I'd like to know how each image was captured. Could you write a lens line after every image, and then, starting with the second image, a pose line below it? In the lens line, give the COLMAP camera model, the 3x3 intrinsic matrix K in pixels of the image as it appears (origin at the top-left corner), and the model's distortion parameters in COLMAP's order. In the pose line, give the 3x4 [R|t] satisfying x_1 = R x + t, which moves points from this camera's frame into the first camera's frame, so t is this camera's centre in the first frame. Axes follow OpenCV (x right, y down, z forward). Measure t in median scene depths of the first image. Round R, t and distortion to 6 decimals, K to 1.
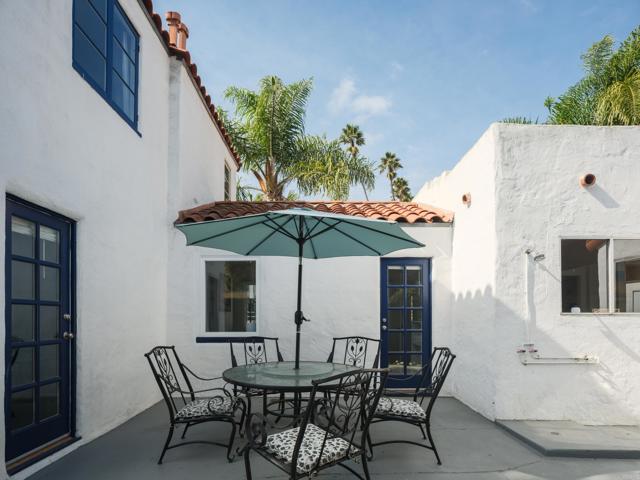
lens RADIAL K [[357.0, 0, 320.3], [0, 357.0, 248.9], [0, 0, 1]] dist [-0.002716, -0.000364]
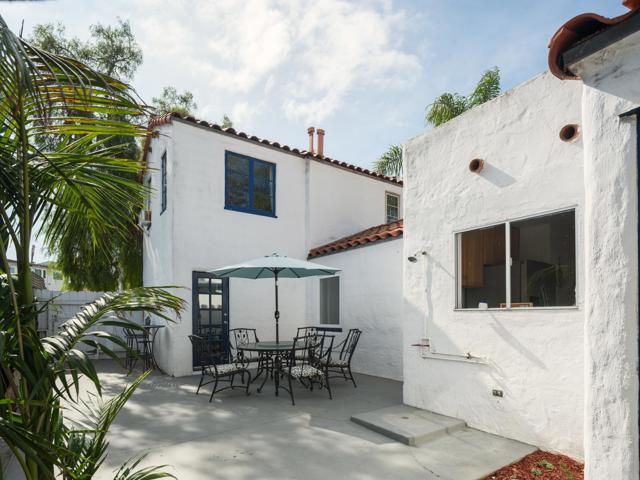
lens RADIAL K [[356.3, 0, 320.3], [0, 356.3, 213.7], [0, 0, 1]] dist [-0.001843, -0.000040]
pose [[0.550940, -0.232000, -0.801649, 1.321348], [0.158083, 0.972203, -0.172715, 0.030829], [0.819436, -0.031572, 0.572301, 0.121971]]
